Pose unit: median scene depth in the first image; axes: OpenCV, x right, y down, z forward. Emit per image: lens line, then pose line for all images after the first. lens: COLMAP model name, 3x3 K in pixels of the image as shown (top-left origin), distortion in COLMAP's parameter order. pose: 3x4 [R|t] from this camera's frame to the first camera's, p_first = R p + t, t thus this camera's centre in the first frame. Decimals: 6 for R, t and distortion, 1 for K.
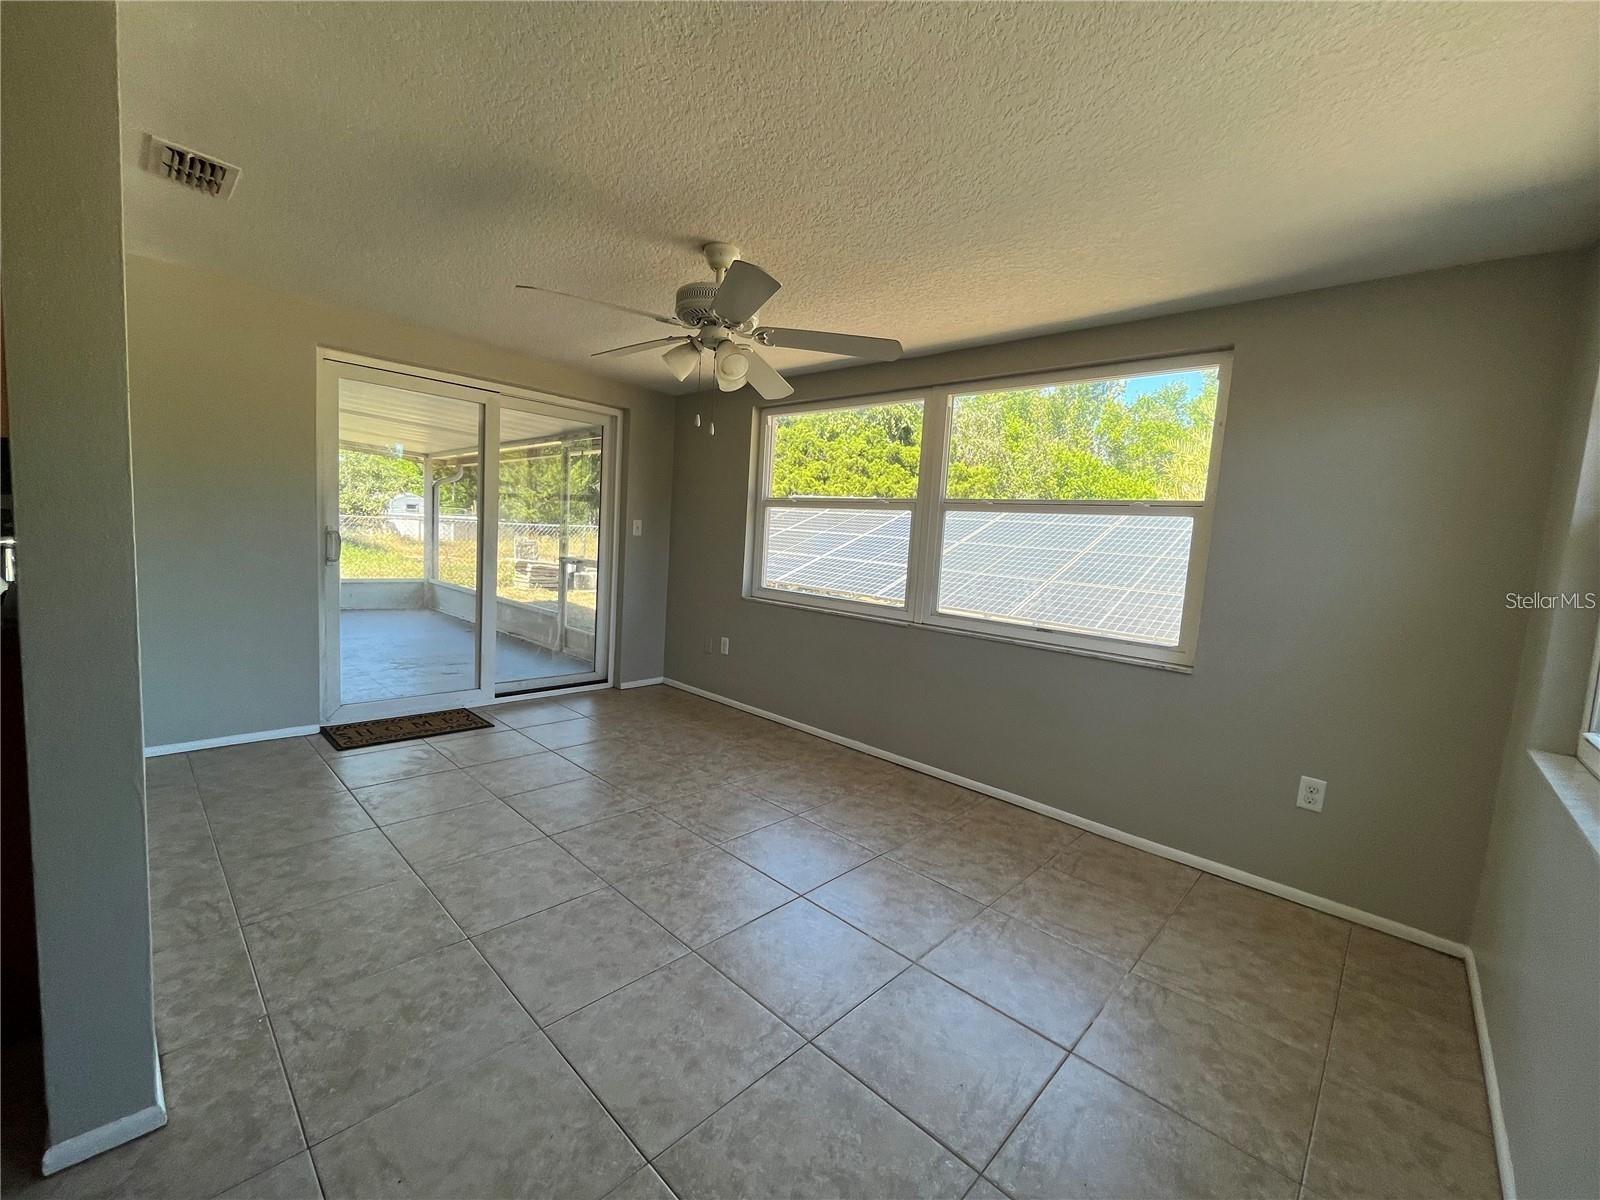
lens RADIAL K [[649.5, 0, 800.0], [0, 649.5, 600.0], [0, 0, 1]] dist [-0.000975, -0.000041]
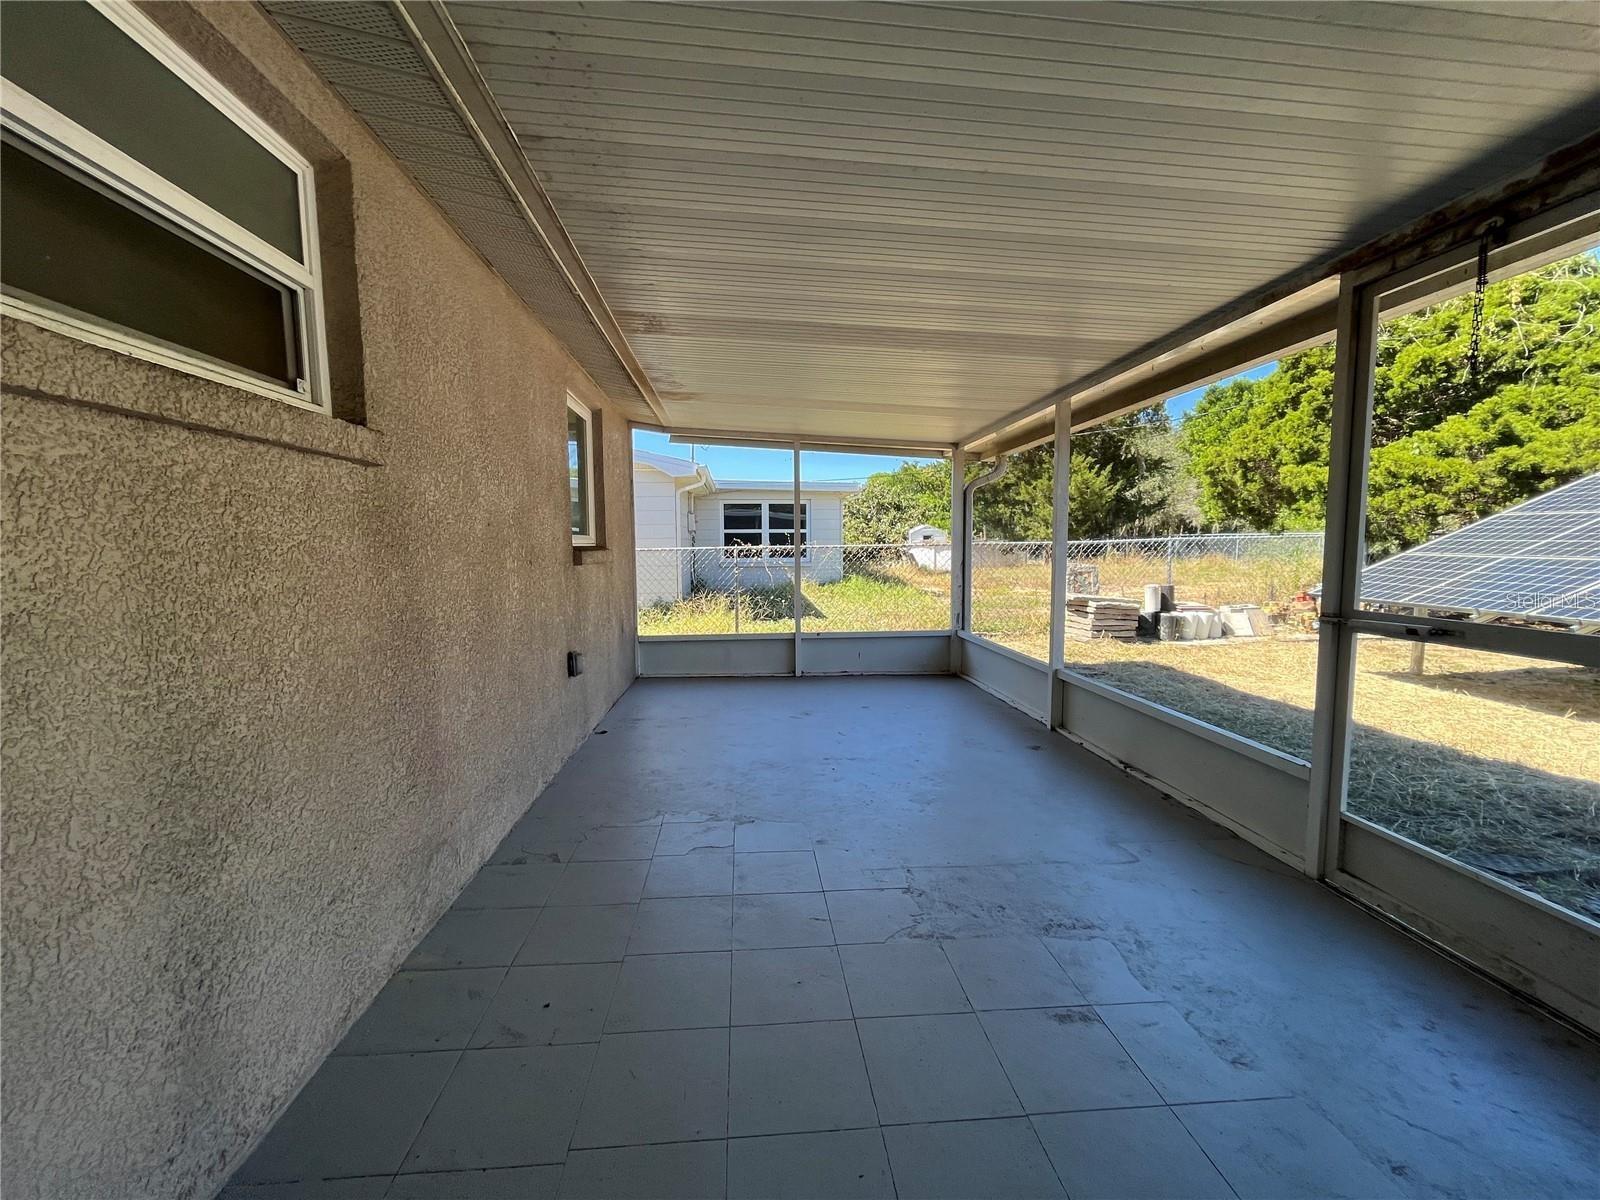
lens RADIAL K [[649.5, 0, 800.0], [0, 649.5, 600.0], [0, 0, 1]] dist [-0.000975, -0.000041]
pose [[0.745035, -0.012602, -0.666906, -0.189153], [-0.010850, 0.999460, -0.031008, -0.031425], [0.666937, 0.030338, 0.744496, 0.302712]]
